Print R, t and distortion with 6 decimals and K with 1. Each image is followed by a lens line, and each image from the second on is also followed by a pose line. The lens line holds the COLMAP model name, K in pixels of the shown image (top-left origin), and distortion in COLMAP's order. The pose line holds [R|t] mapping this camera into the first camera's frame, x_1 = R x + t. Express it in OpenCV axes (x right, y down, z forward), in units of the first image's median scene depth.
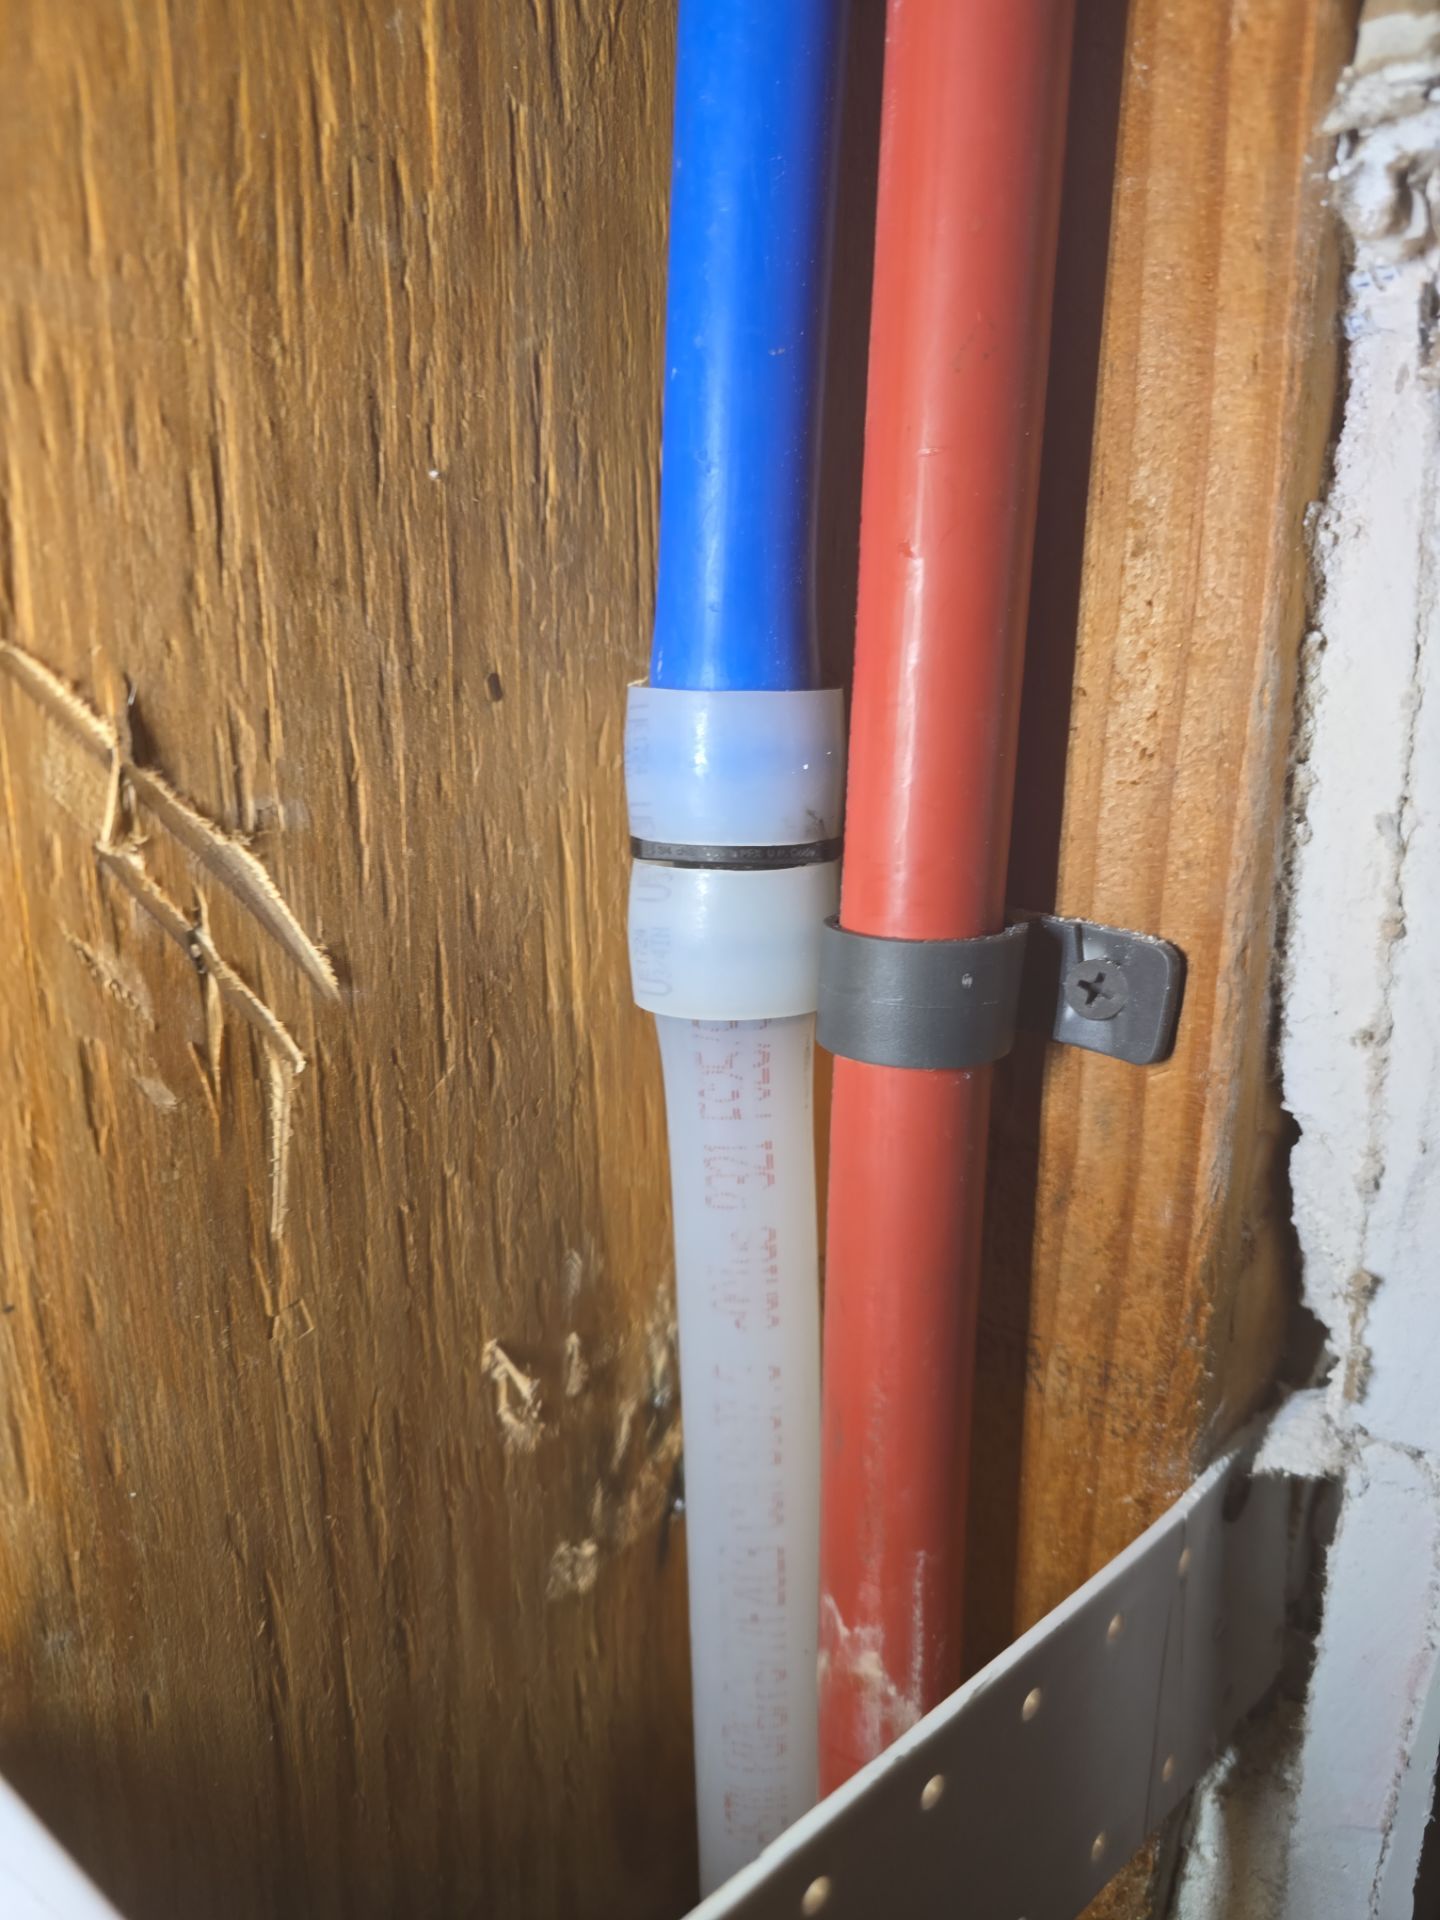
lens RADIAL K [[1329.3, 0, 743.5], [0, 1329.3, 1000.7], [0, 0, 1]] dist [0.019274, -0.032095]
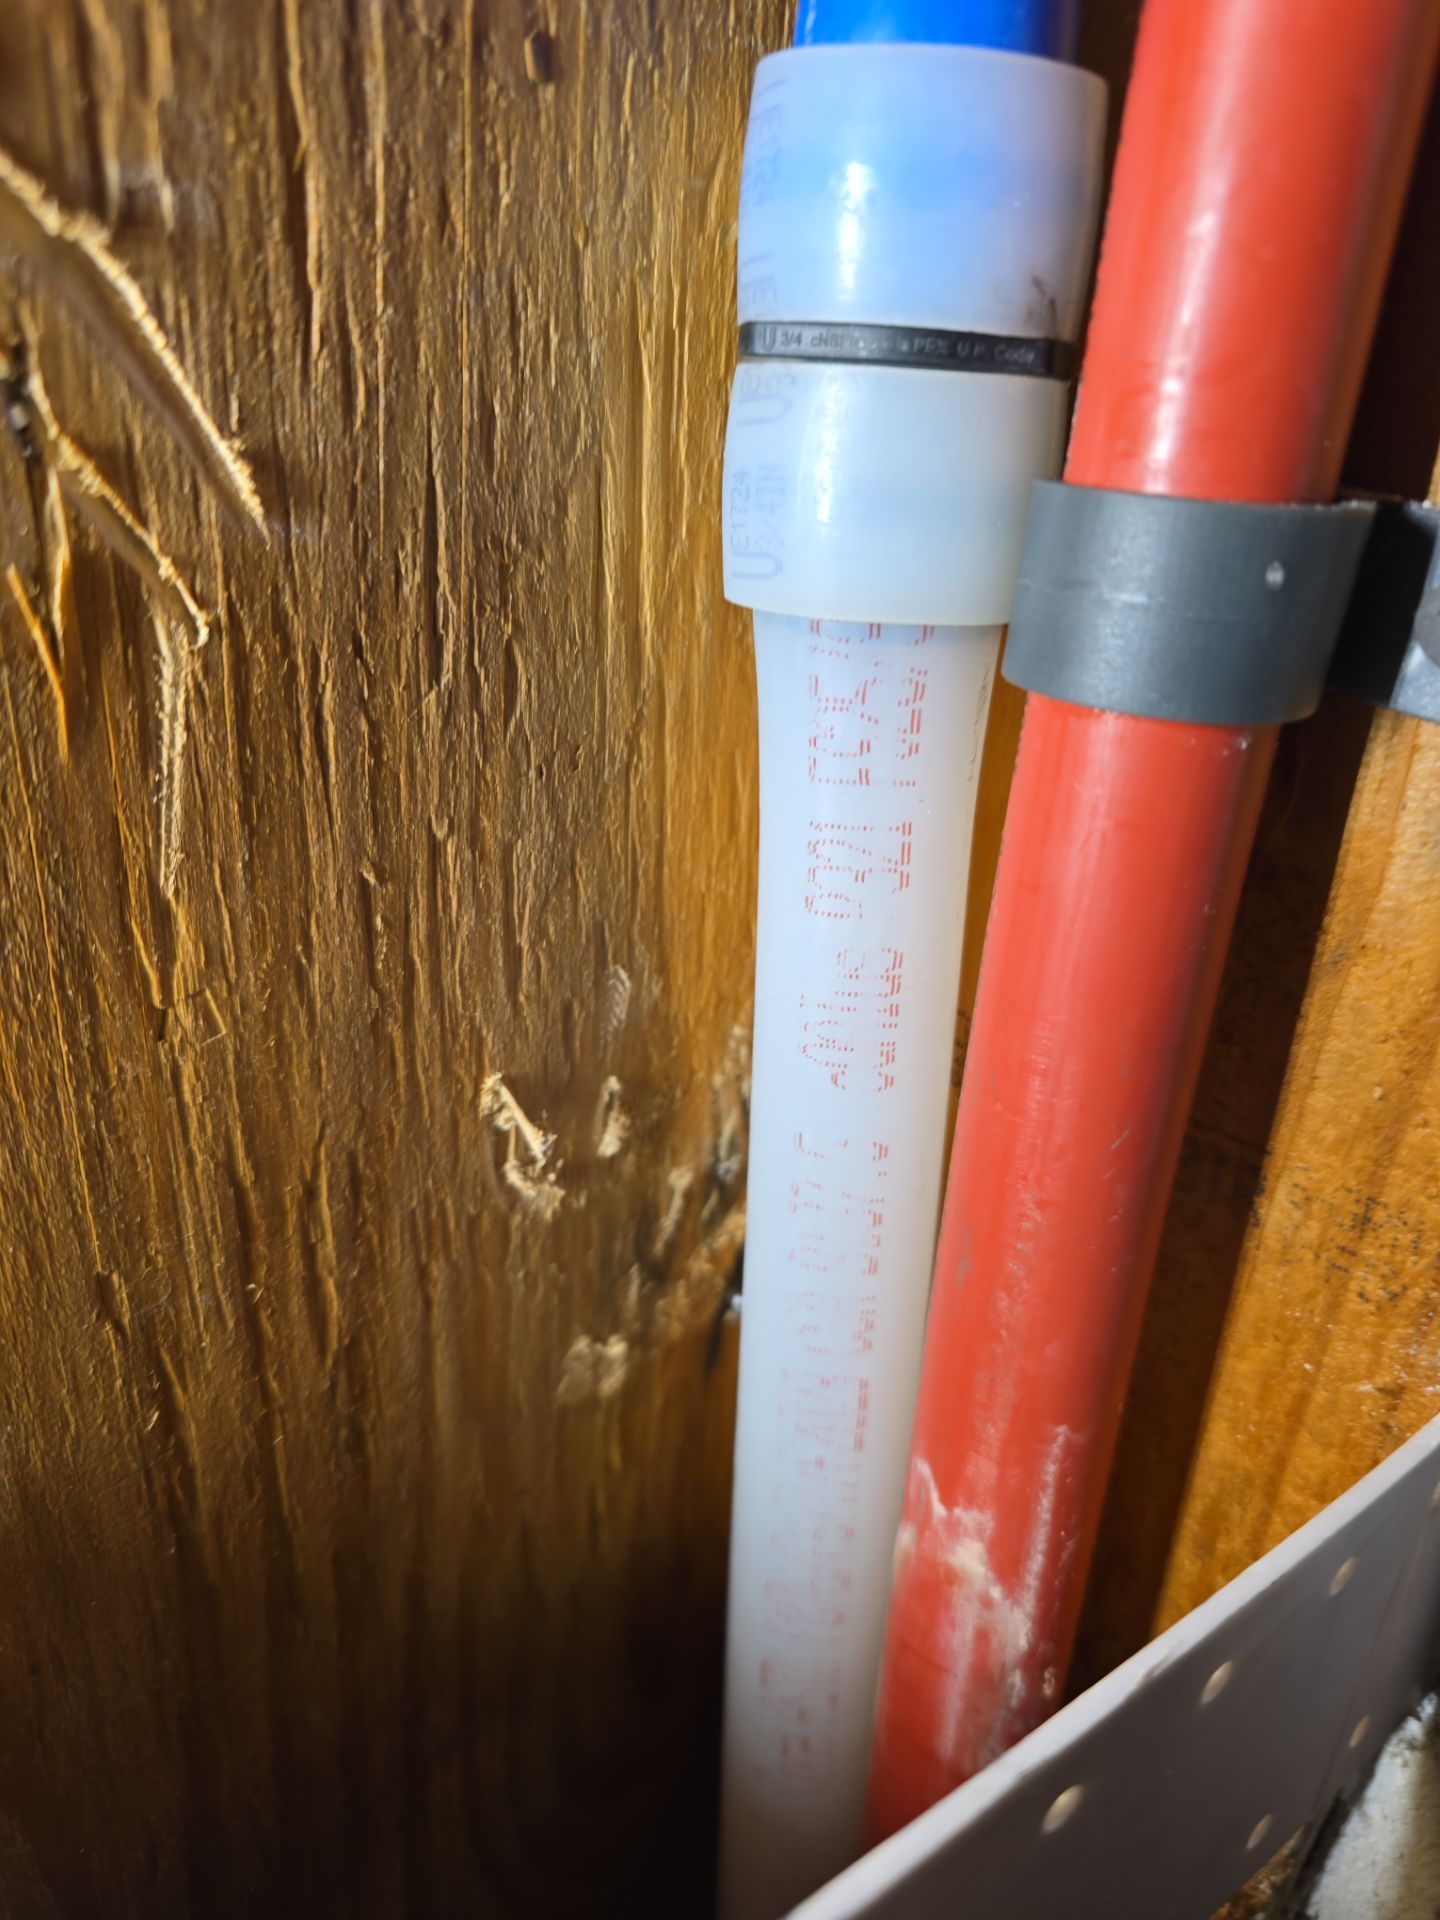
lens RADIAL K [[1327.2, 0, 735.4], [0, 1327.2, 971.3], [0, 0, 1]] dist [-0.011017, -0.013092]
pose [[0.991905, 0.096987, -0.081960, -0.005490], [-0.082763, 0.983317, 0.161981, 0.075685], [0.096302, -0.153886, 0.983384, 0.328814]]
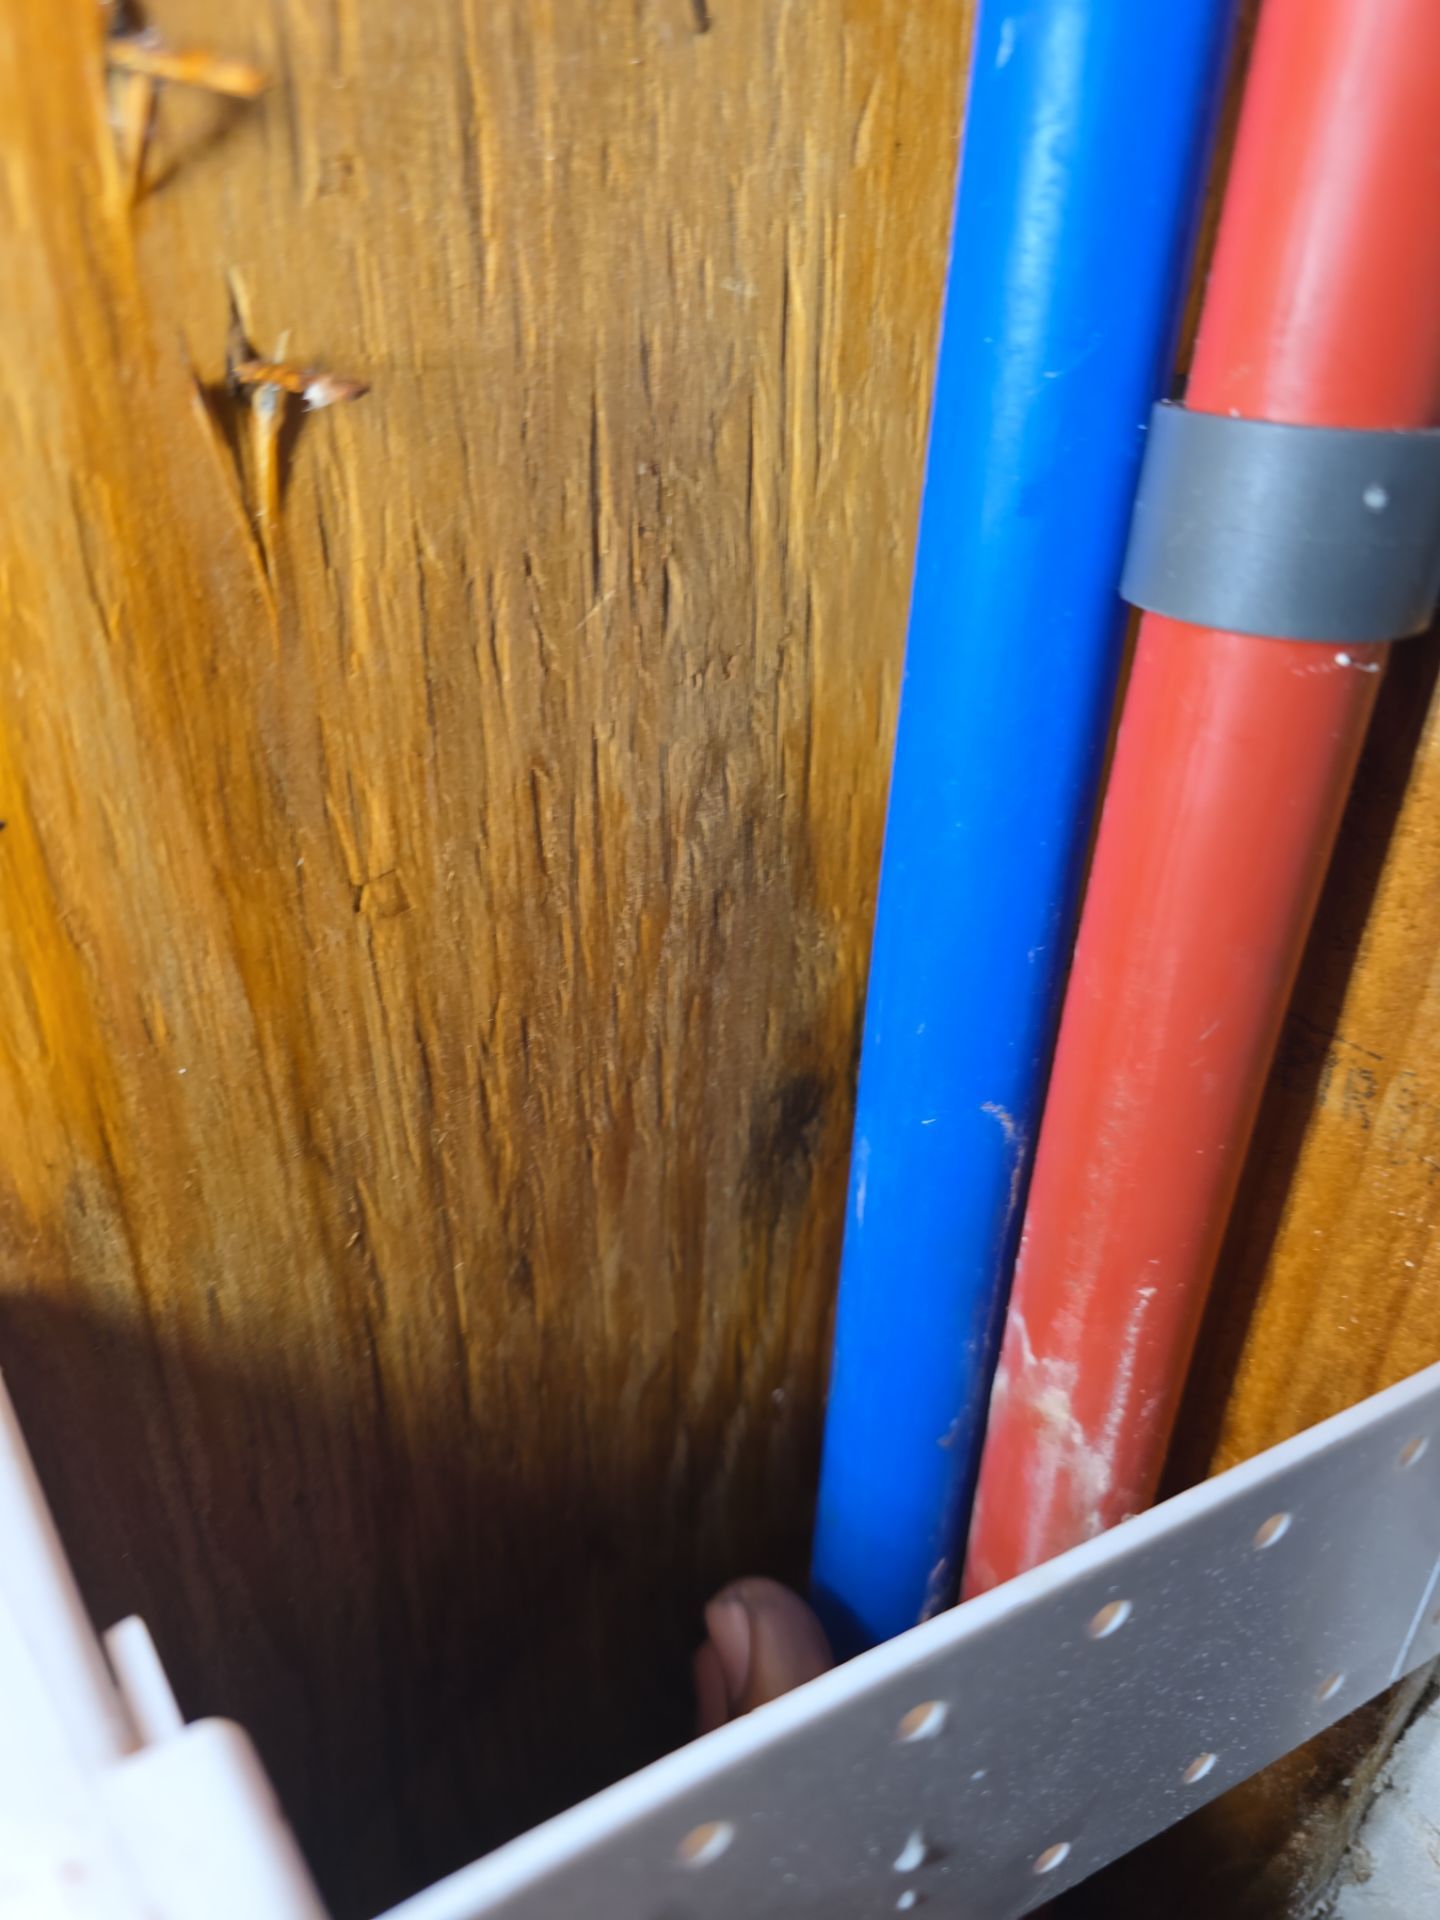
lens RADIAL K [[1327.2, 0, 761.6], [0, 1327.2, 962.9], [0, 0, 1]] dist [-0.011017, -0.013092]
pose [[0.966854, 0.138358, -0.214593, 0.049828], [-0.085323, 0.967219, 0.239183, 0.065672], [0.240651, -0.212945, 0.946964, 0.272199]]
